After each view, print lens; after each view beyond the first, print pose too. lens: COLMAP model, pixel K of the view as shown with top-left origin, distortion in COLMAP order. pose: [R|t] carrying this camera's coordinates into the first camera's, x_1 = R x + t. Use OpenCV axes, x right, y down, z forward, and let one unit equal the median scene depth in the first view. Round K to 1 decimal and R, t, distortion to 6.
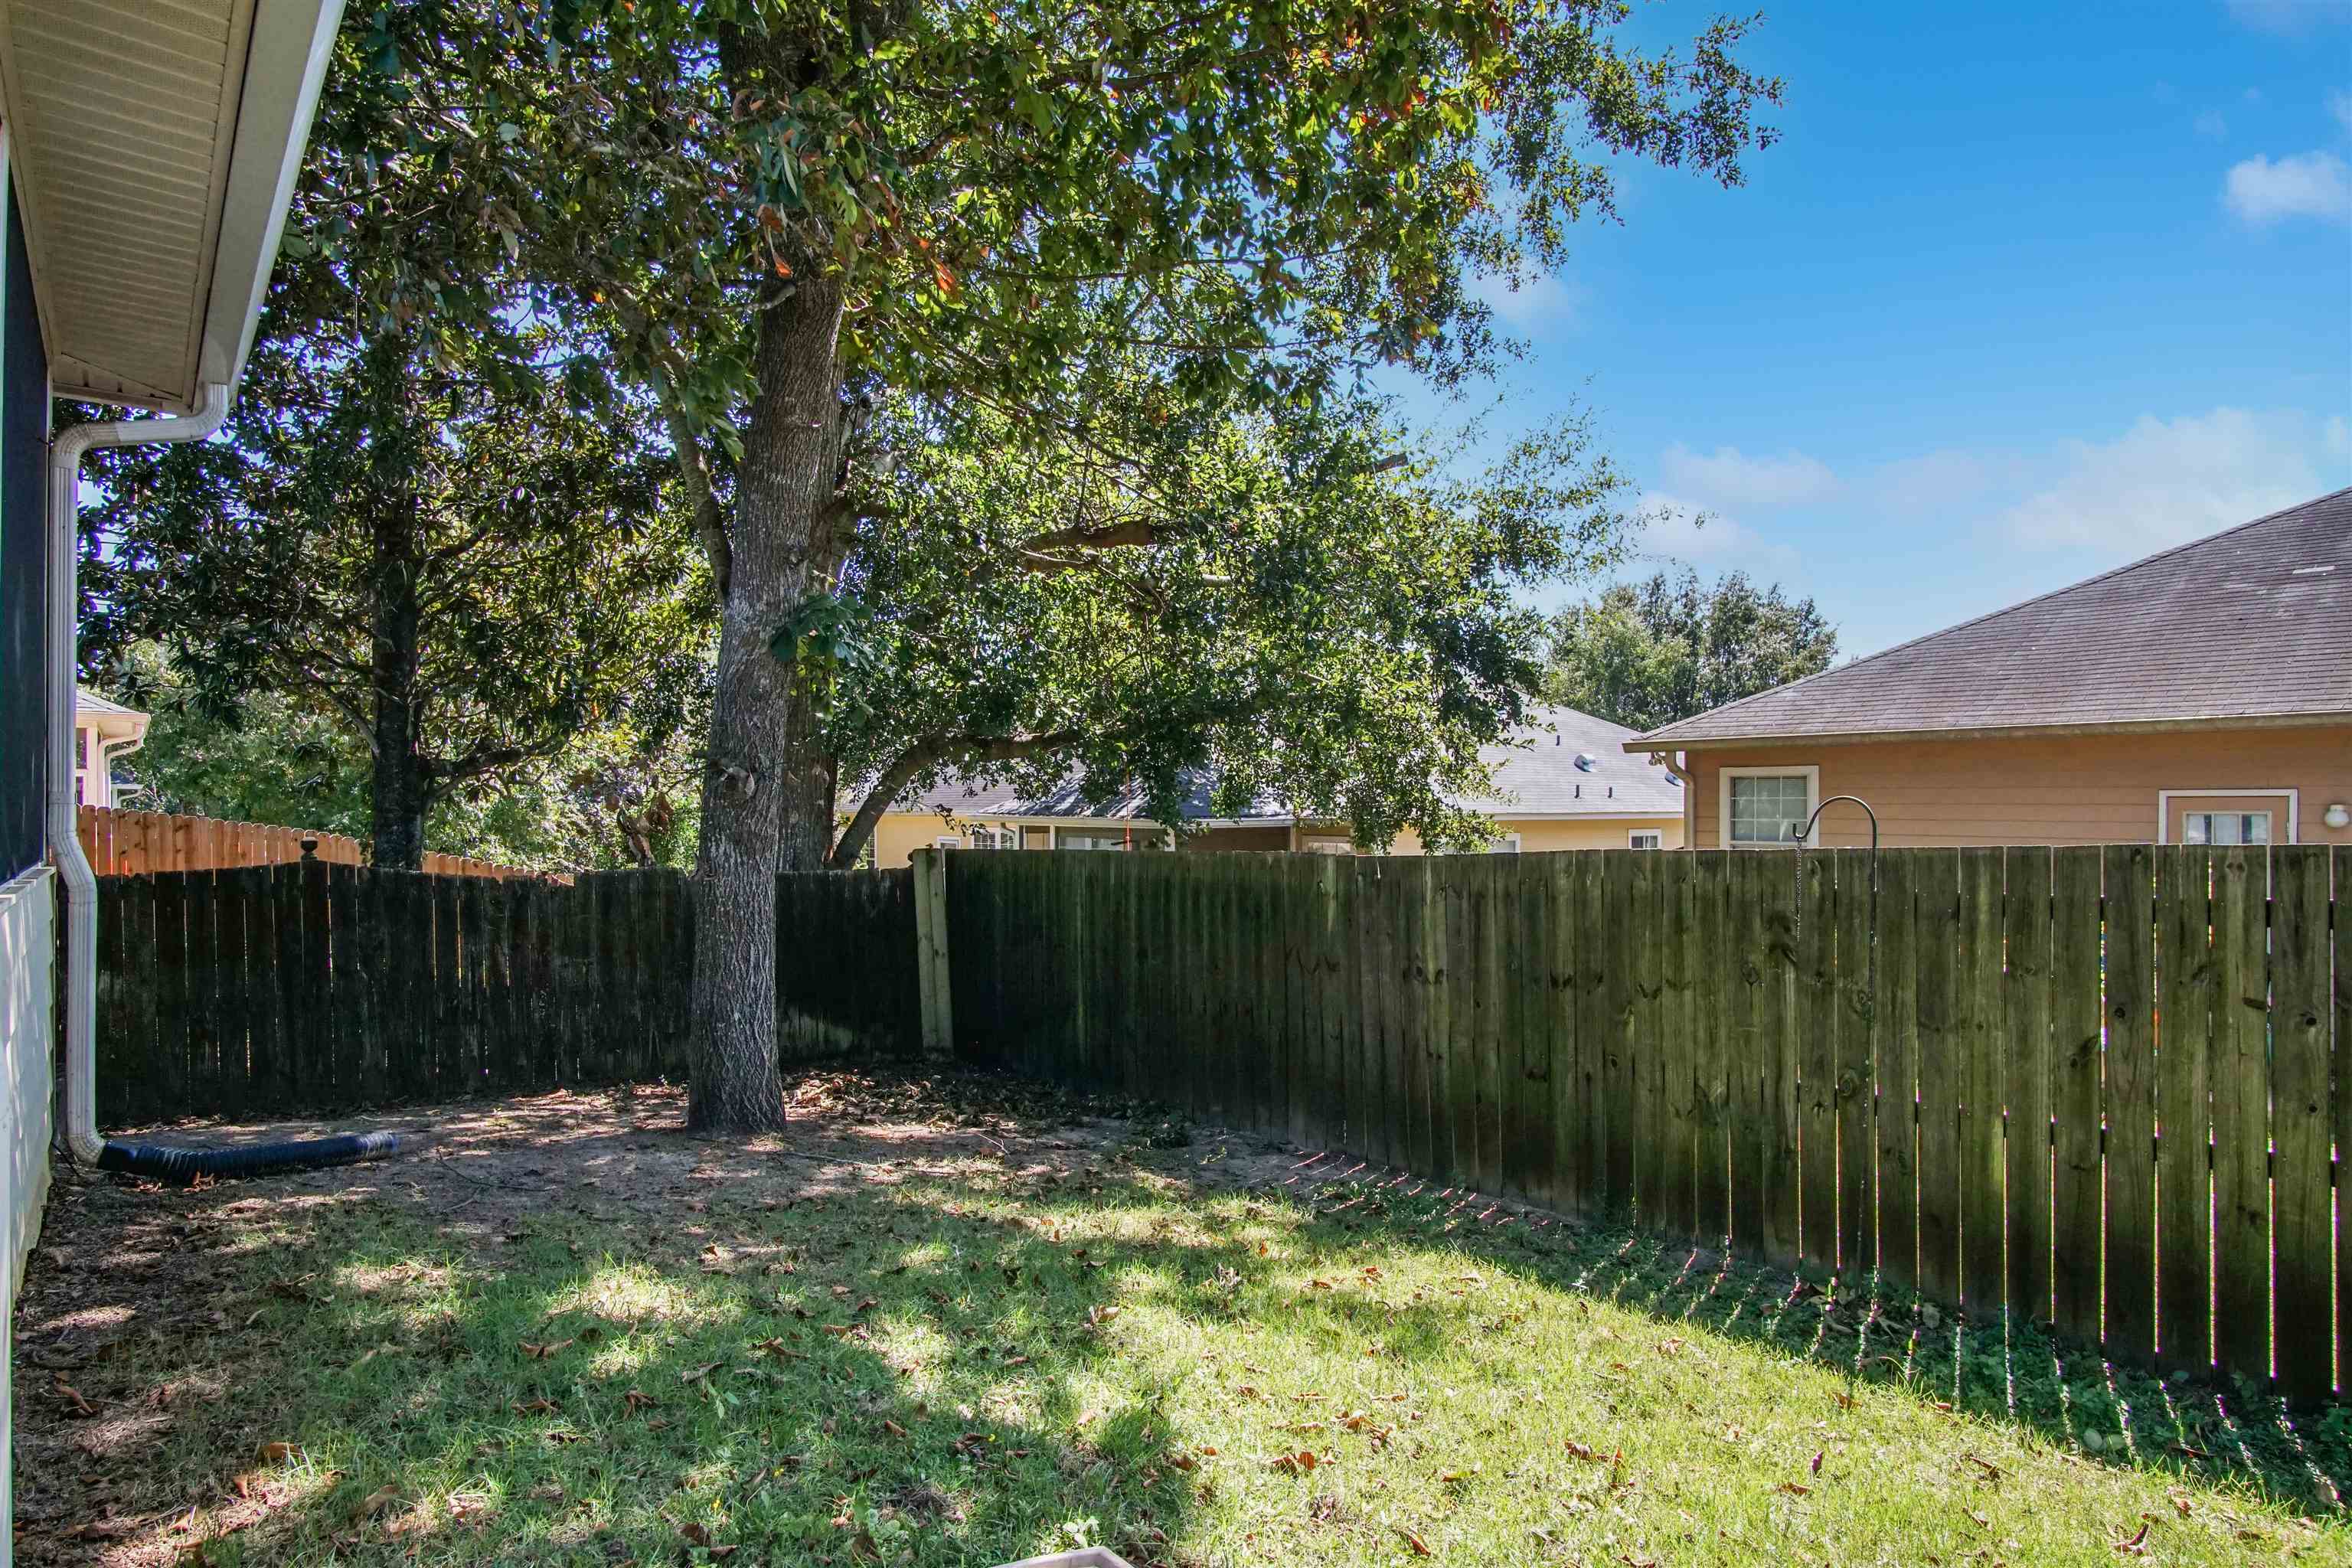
lens RADIAL K [[1263.4, 0, 1172.5], [0, 1263.4, 789.3], [0, 0, 1]] dist [-0.026765, 0.002265]
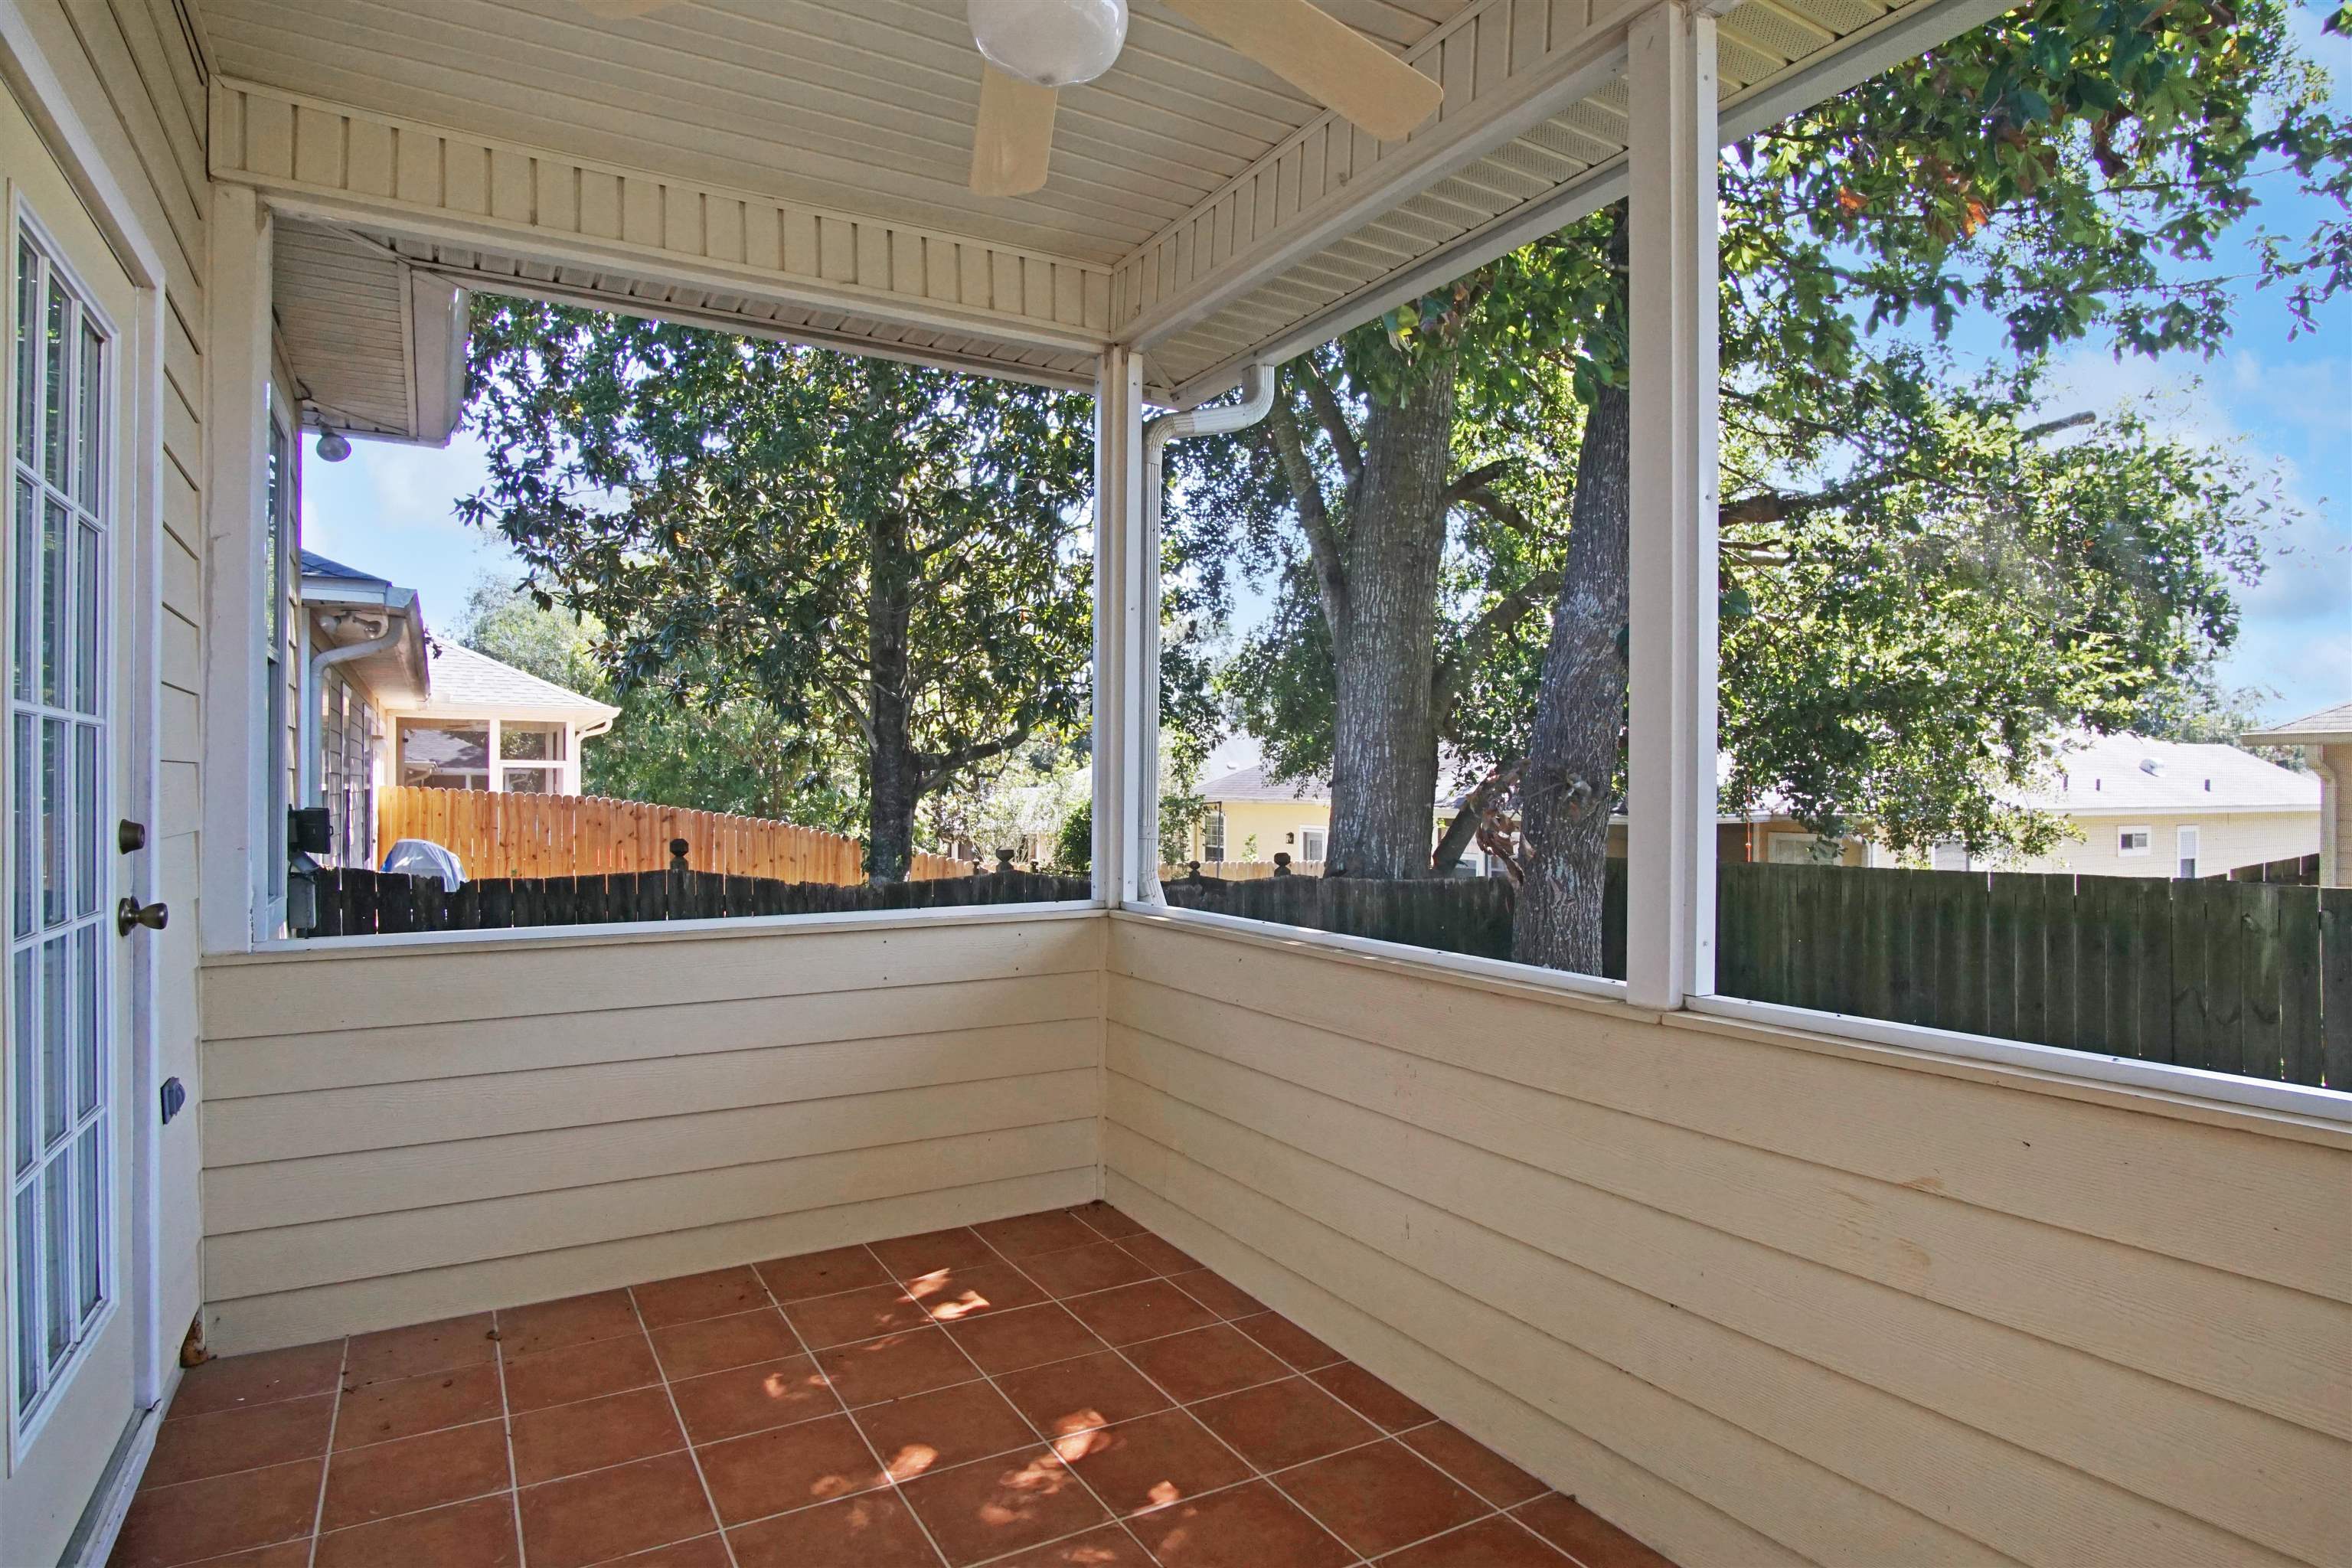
lens RADIAL K [[1263.4, 0, 1179.4], [0, 1263.4, 777.7], [0, 0, 1]] dist [-0.026765, 0.002265]
pose [[0.986710, 0.002413, -0.162472, -0.460000], [-0.001388, 0.999978, 0.006425, -0.023866], [0.162484, -0.006114, 0.986692, 0.062649]]
